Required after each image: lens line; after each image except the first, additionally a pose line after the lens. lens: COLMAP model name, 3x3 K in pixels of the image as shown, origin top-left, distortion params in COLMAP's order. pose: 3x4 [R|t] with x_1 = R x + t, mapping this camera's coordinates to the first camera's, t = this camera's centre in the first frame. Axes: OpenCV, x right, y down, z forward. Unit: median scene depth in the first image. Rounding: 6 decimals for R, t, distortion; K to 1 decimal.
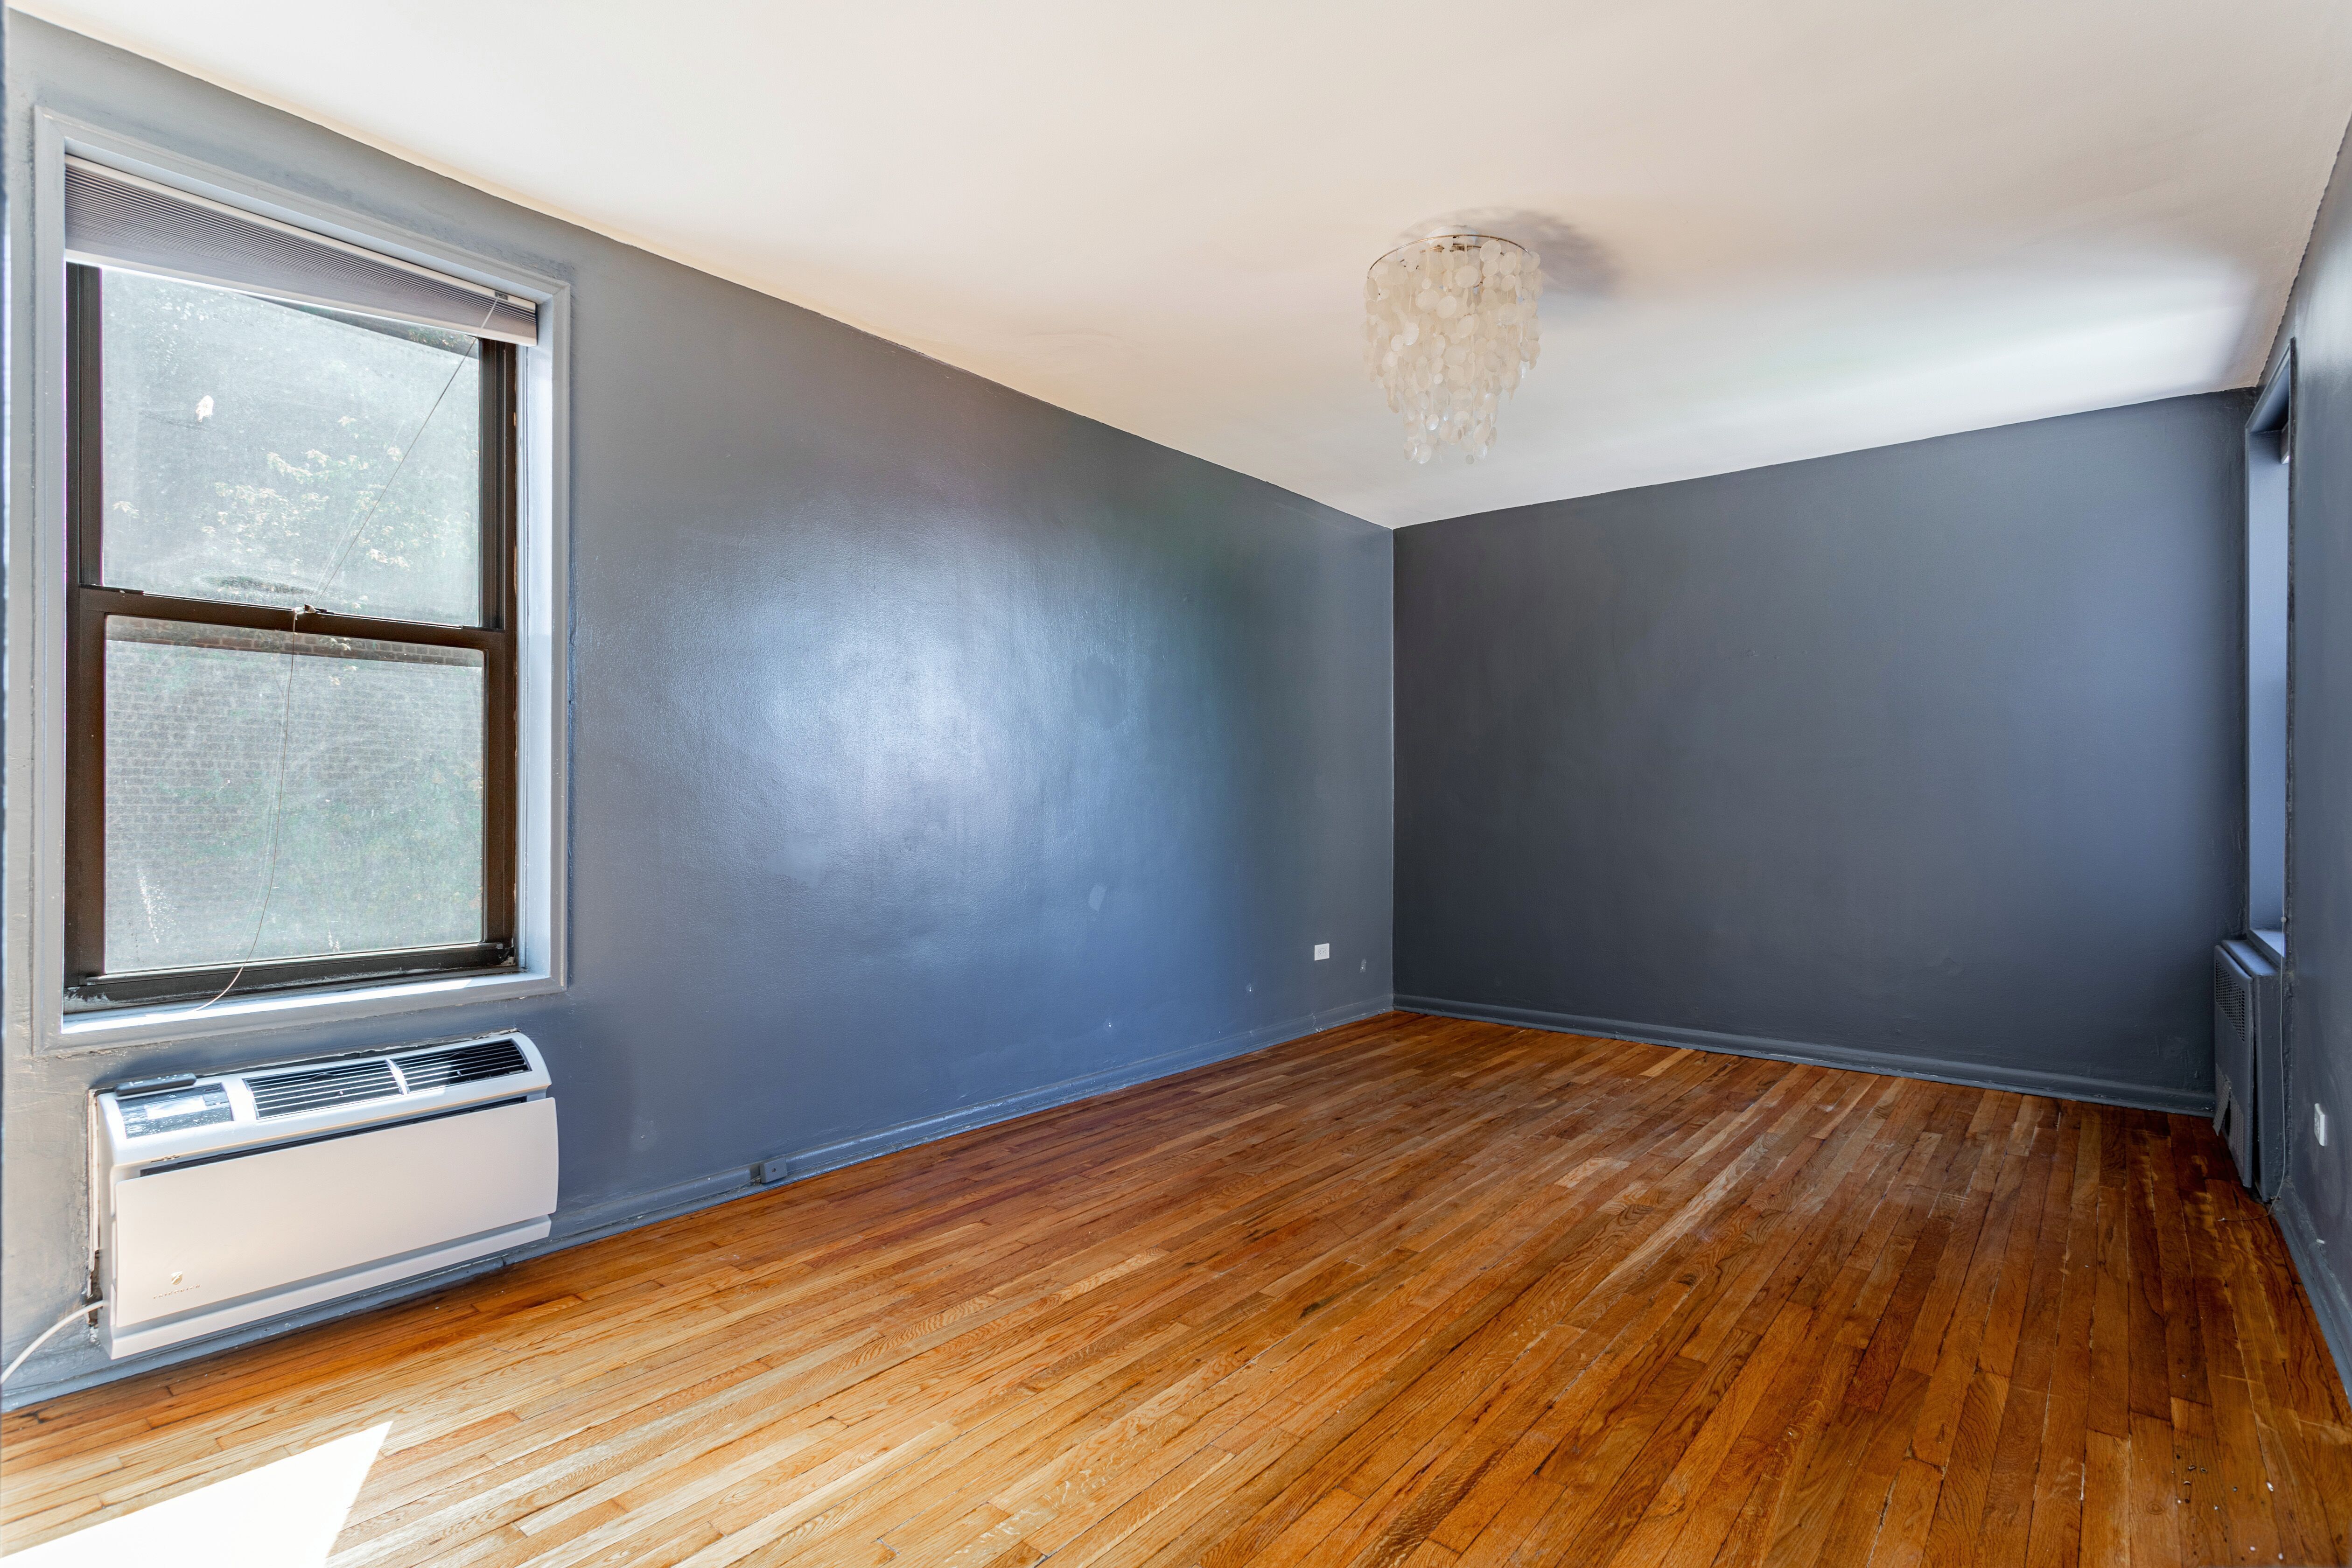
lens RADIAL K [[1132.5, 0, 1178.7], [0, 1132.5, 790.9], [0, 0, 1]] dist [0.002797, 0.000237]
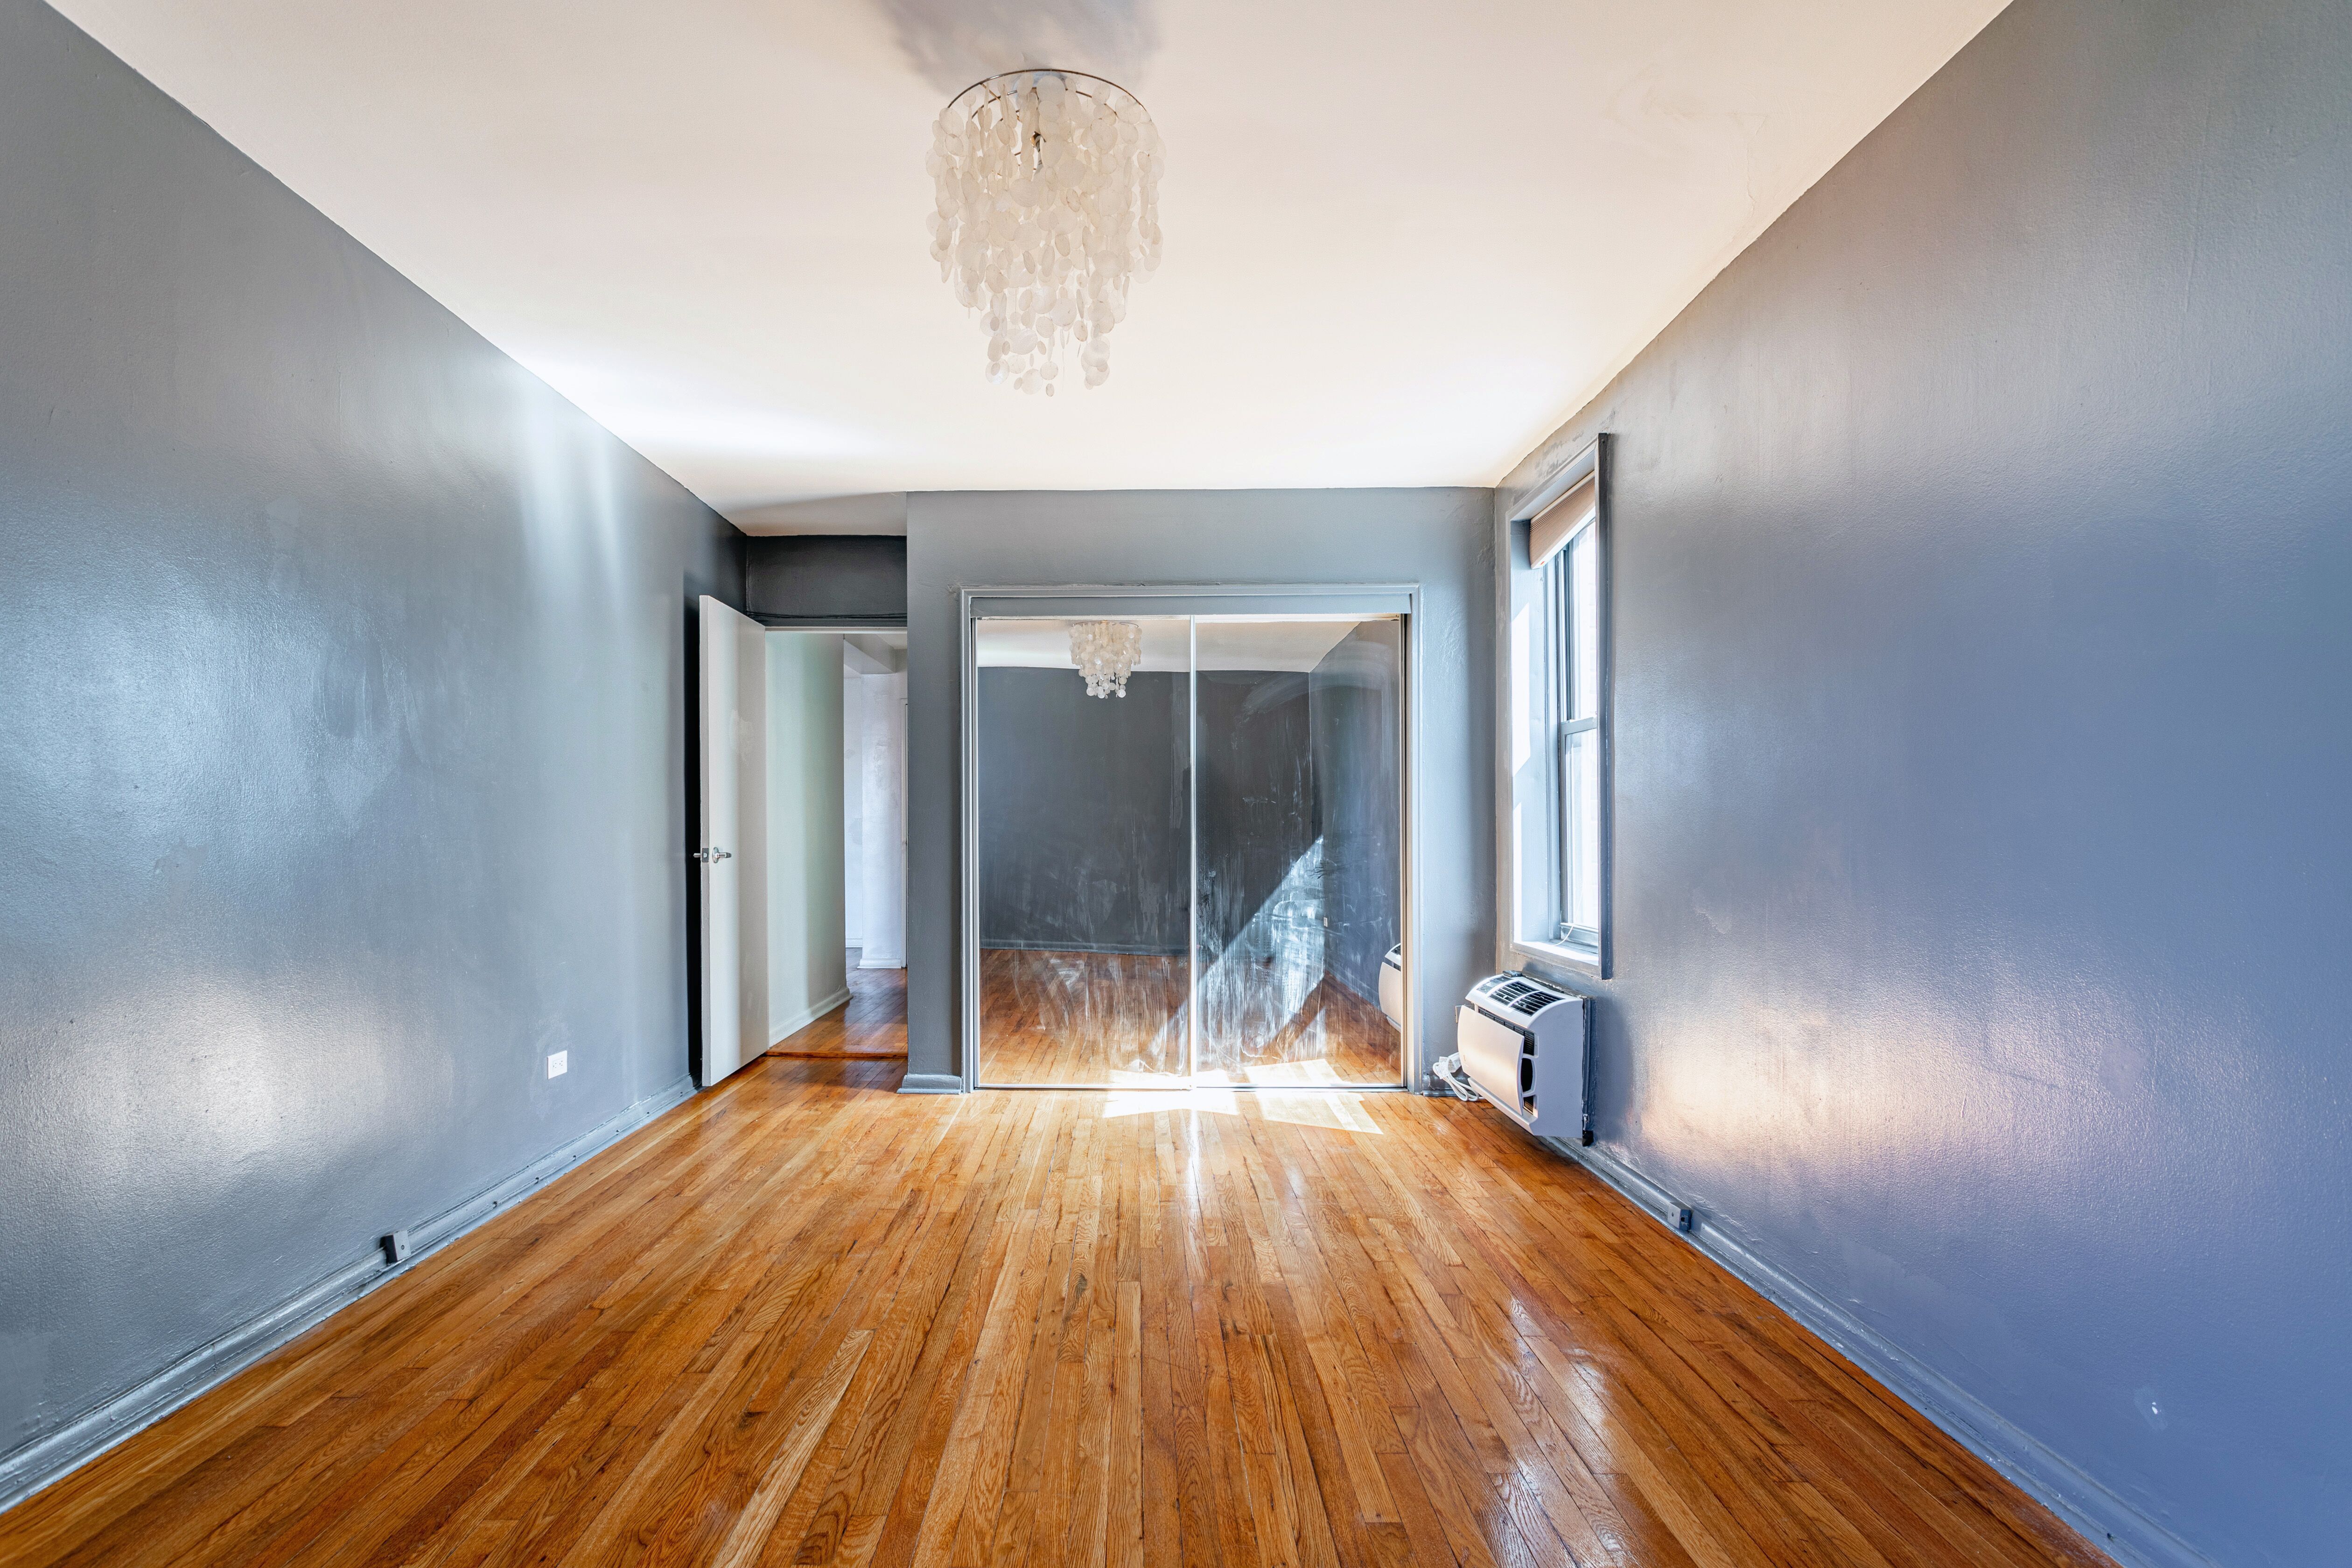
lens RADIAL K [[1132.5, 0, 1178.7], [0, 1132.5, 790.9], [0, 0, 1]] dist [0.002797, 0.000237]
pose [[-0.738852, -0.027165, -0.673320, 0.688796], [0.003336, 0.999027, -0.043966, 0.015074], [0.673860, -0.034730, -0.738043, 1.607435]]
